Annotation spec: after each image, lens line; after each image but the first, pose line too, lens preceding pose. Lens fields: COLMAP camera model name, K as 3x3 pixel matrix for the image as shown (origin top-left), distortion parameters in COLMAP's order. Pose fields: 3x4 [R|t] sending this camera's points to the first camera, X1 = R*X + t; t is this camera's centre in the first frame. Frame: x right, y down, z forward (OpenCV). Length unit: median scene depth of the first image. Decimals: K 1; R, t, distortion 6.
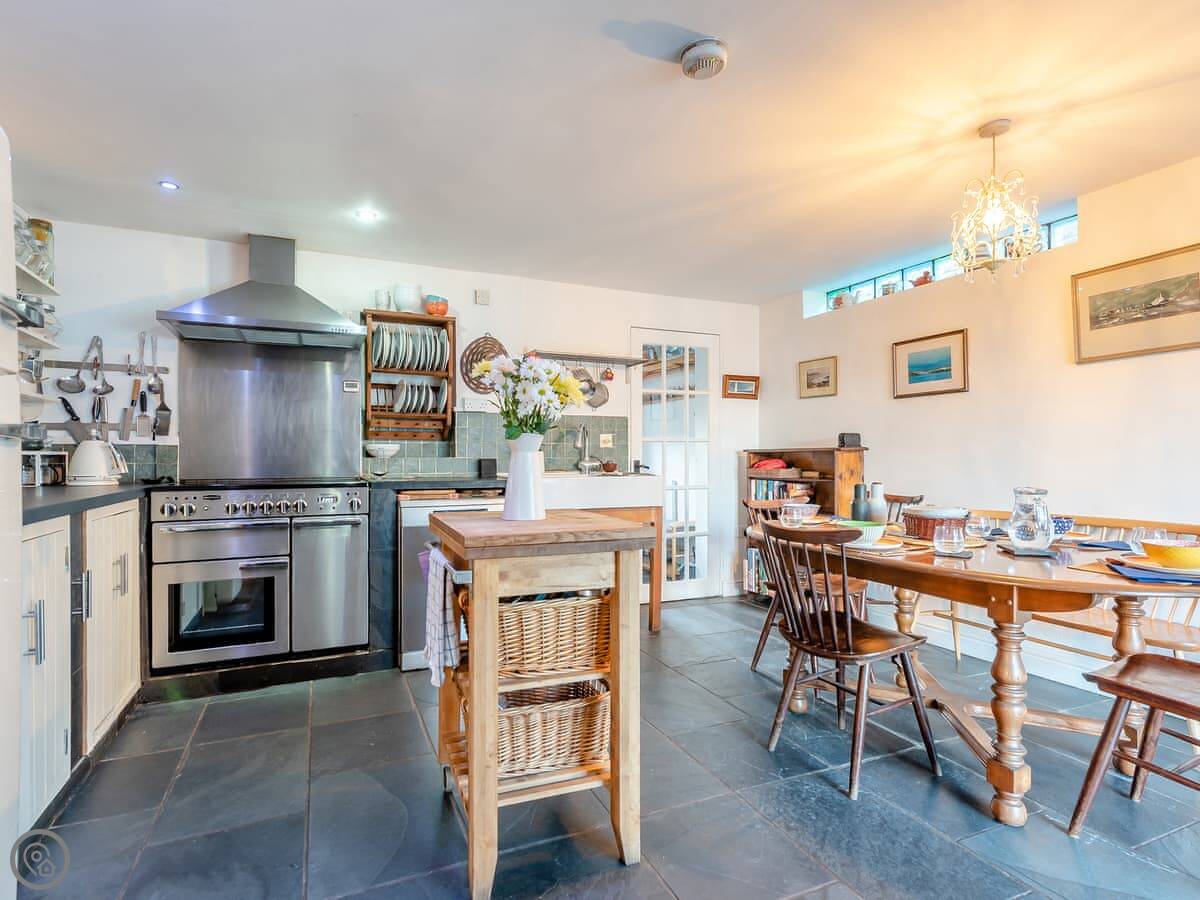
lens RADIAL K [[599.6, 0, 563.1], [0, 599.6, 456.0], [0, 0, 1]] dist [0.001734, -0.000462]
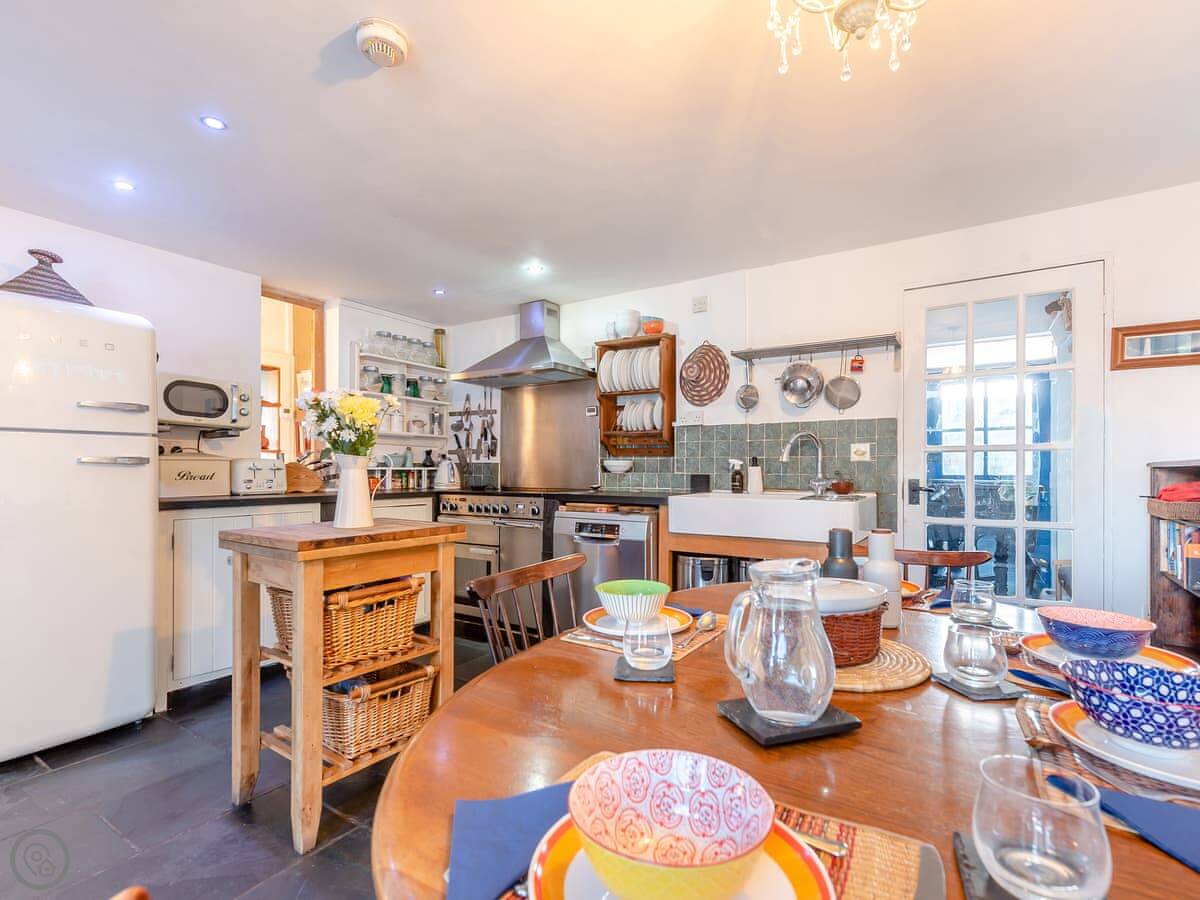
lens RADIAL K [[572.4, 0, 600.2], [0, 572.4, 463.3], [0, 0, 1]] dist [0.001173, 0.000090]
pose [[0.564001, -0.006242, -0.825751, 0.559992], [-0.001655, 0.999961, -0.008689, -0.005403], [0.825772, 0.006267, 0.563969, 0.384555]]
